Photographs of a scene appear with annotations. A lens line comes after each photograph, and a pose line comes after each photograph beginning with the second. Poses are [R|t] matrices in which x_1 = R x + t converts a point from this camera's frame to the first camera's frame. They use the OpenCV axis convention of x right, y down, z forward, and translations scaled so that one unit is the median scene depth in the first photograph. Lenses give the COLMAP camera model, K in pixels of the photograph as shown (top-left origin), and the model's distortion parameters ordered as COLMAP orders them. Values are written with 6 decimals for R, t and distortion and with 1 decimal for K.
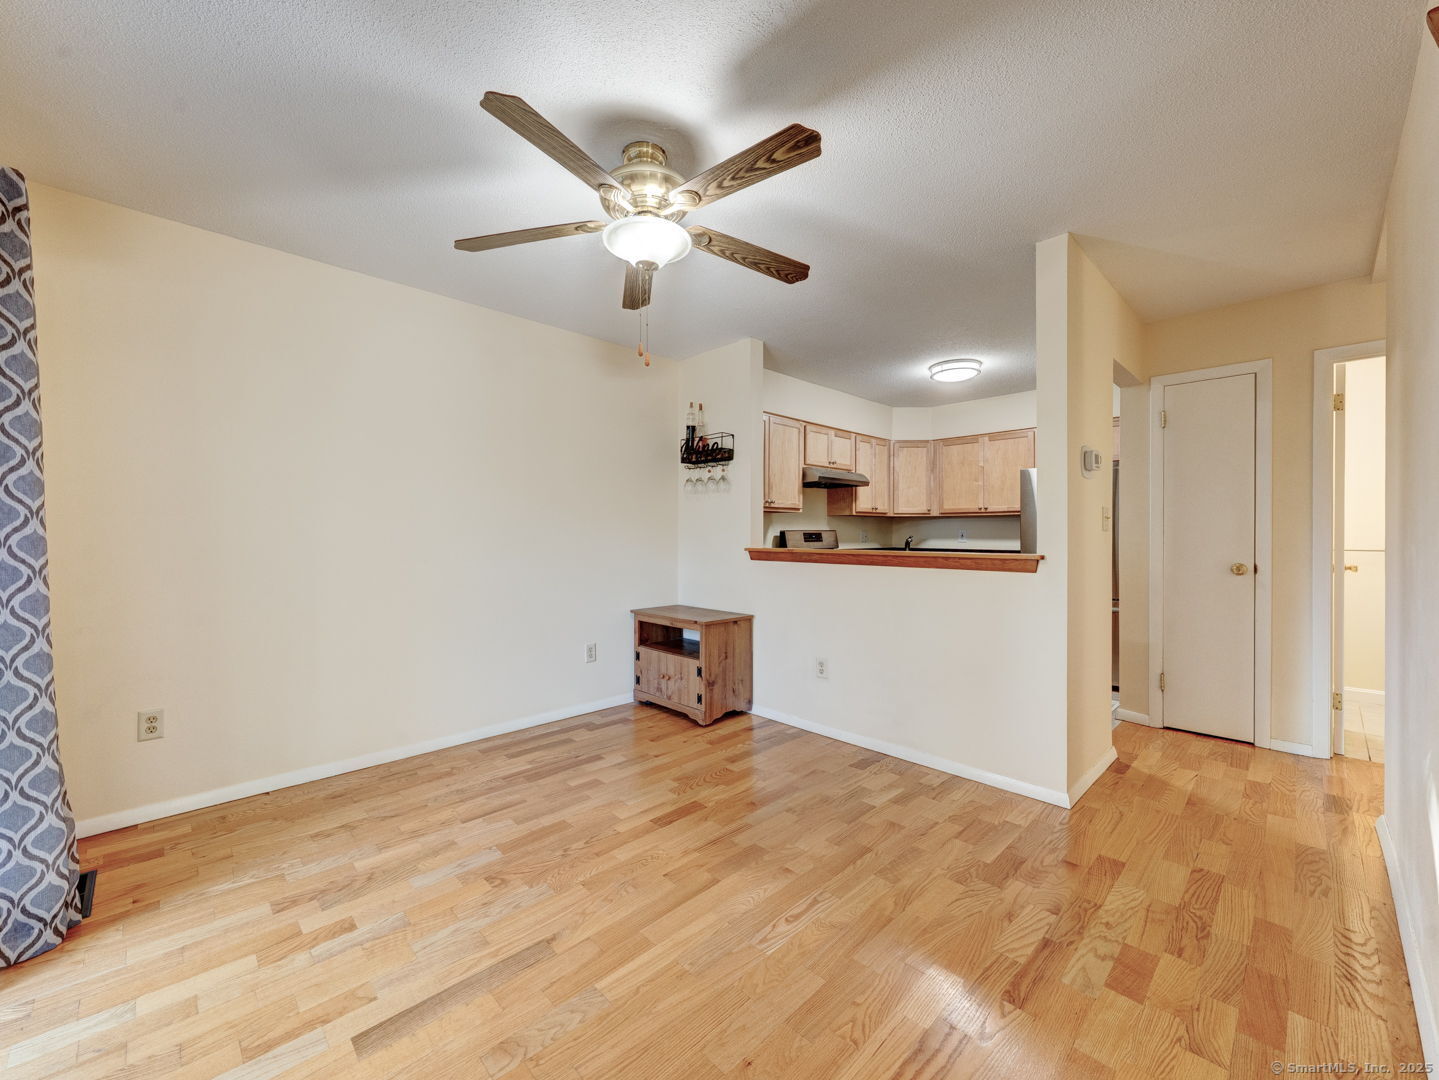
lens RADIAL K [[585.8, 0, 723.4], [0, 585.8, 542.7], [0, 0, 1]] dist [0.000608, 0.000031]
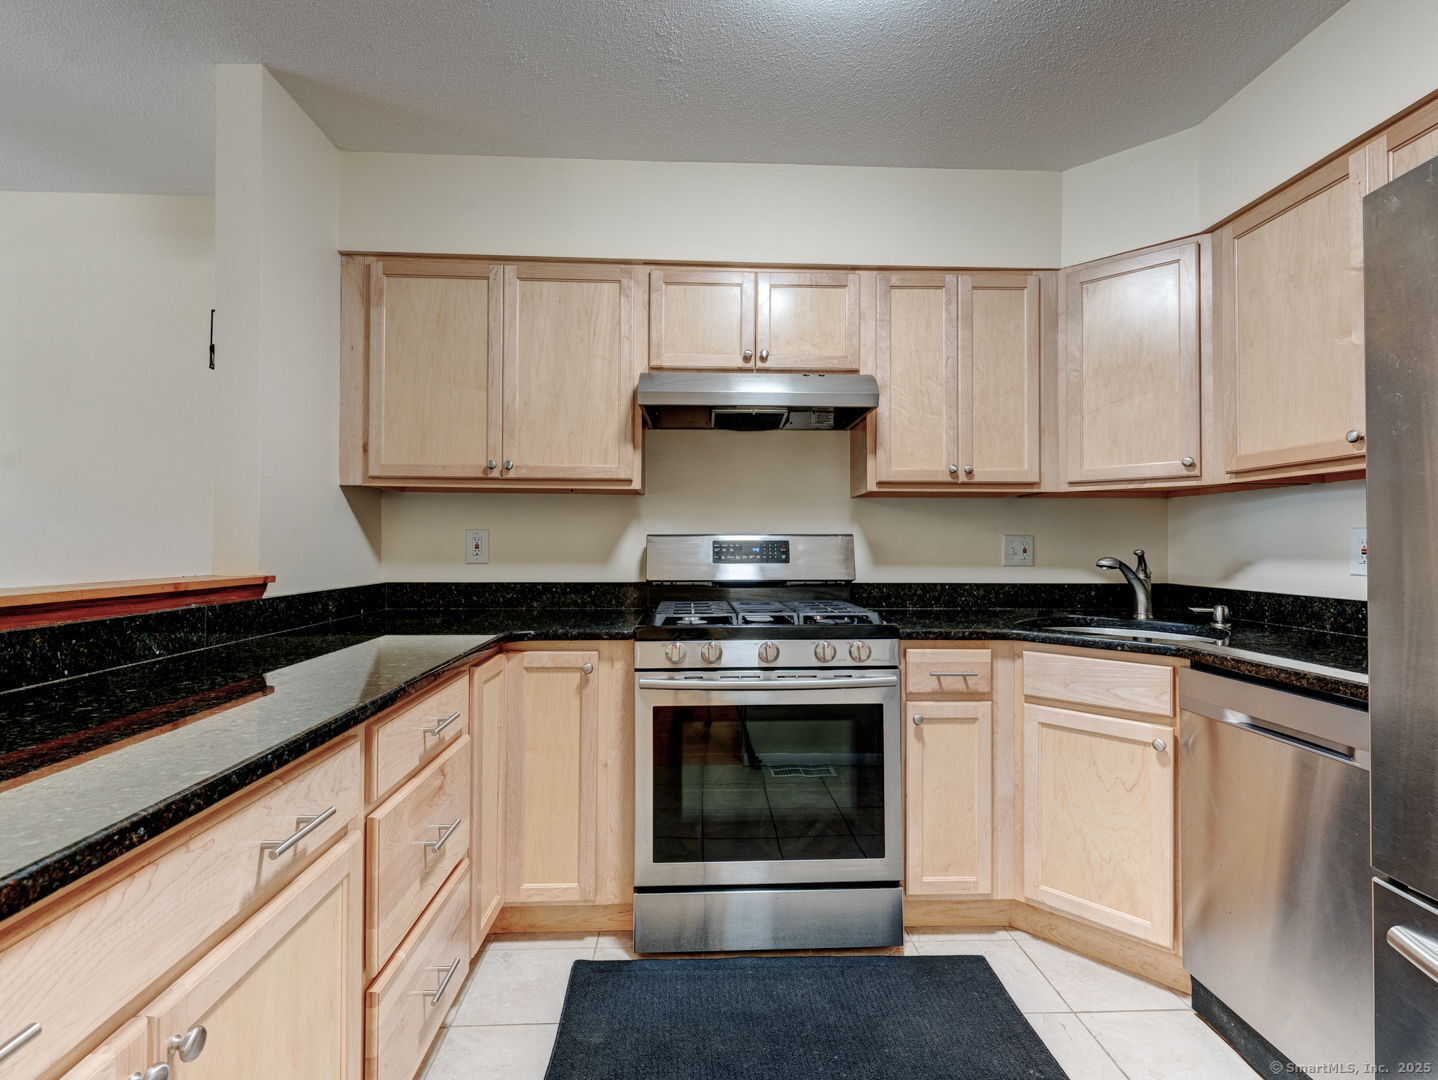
lens RADIAL K [[666.8, 0, 720.2], [0, 666.8, 542.1], [0, 0, 1]] dist [-0.003118, -0.003096]
pose [[0.744507, 0.002694, -0.667609, 0.423937], [-0.005281, 0.999984, -0.001855, -0.014686], [0.667594, 0.004906, 0.744510, 0.615871]]
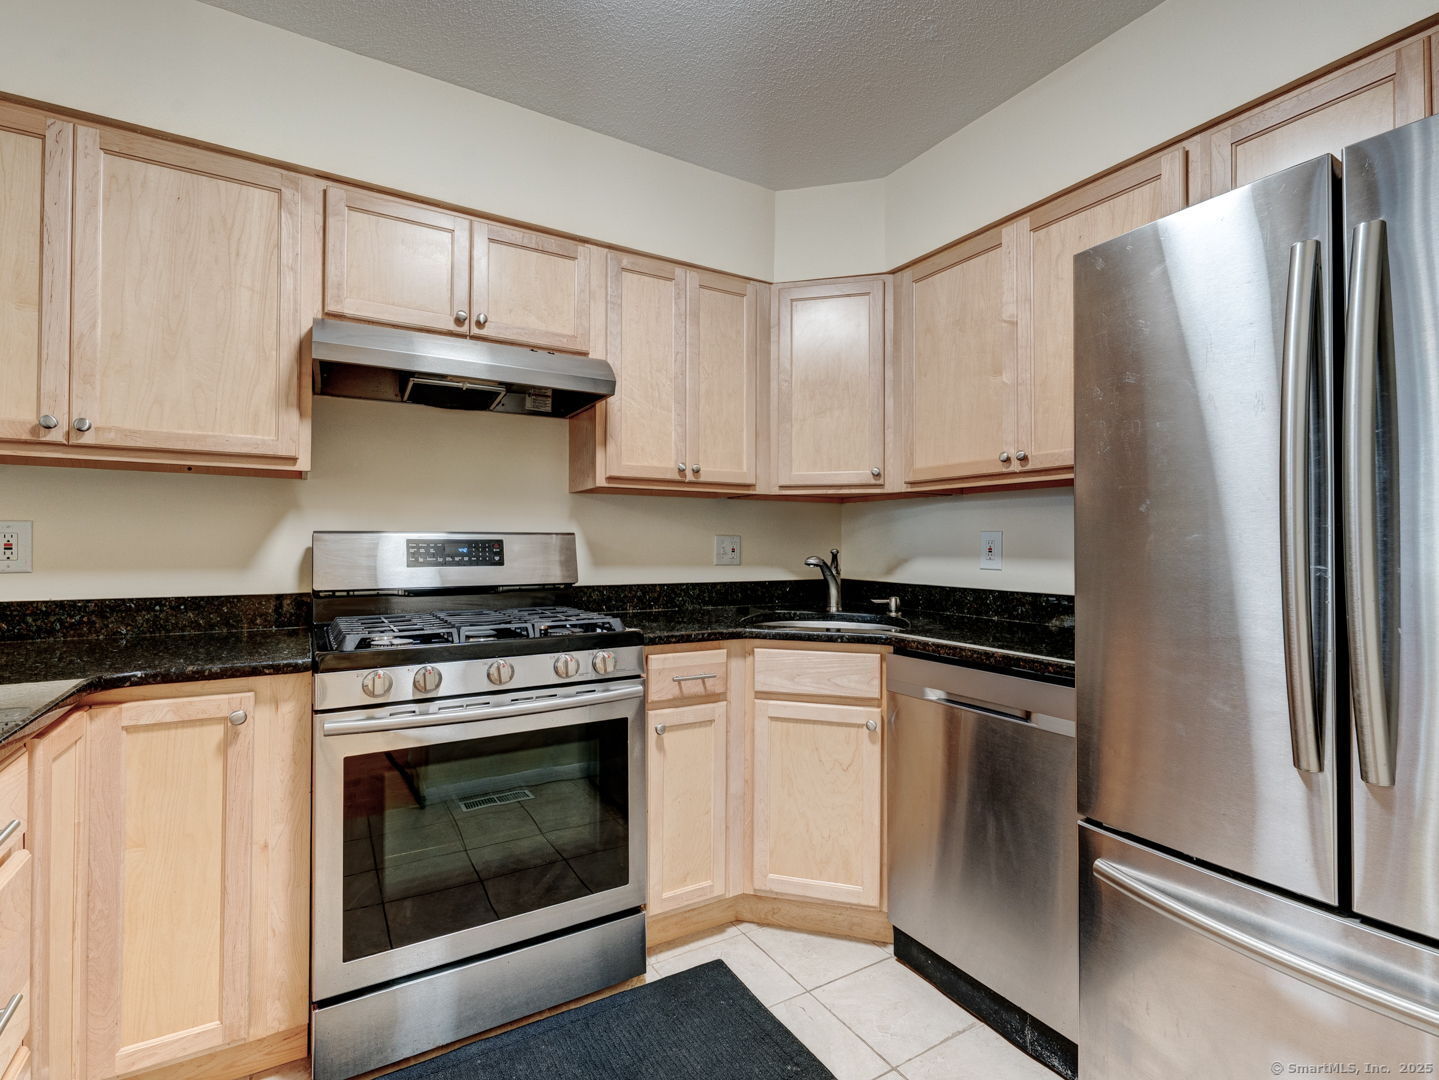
lens RADIAL K [[675.5, 0, 715.3], [0, 675.5, 542.4], [0, 0, 1]] dist [-0.002195, -0.002926]
pose [[0.972776, 0.005282, -0.231689, 0.371882], [-0.006419, 0.999971, -0.004156, -0.014340], [0.231660, 0.005530, 0.972781, 0.625505]]
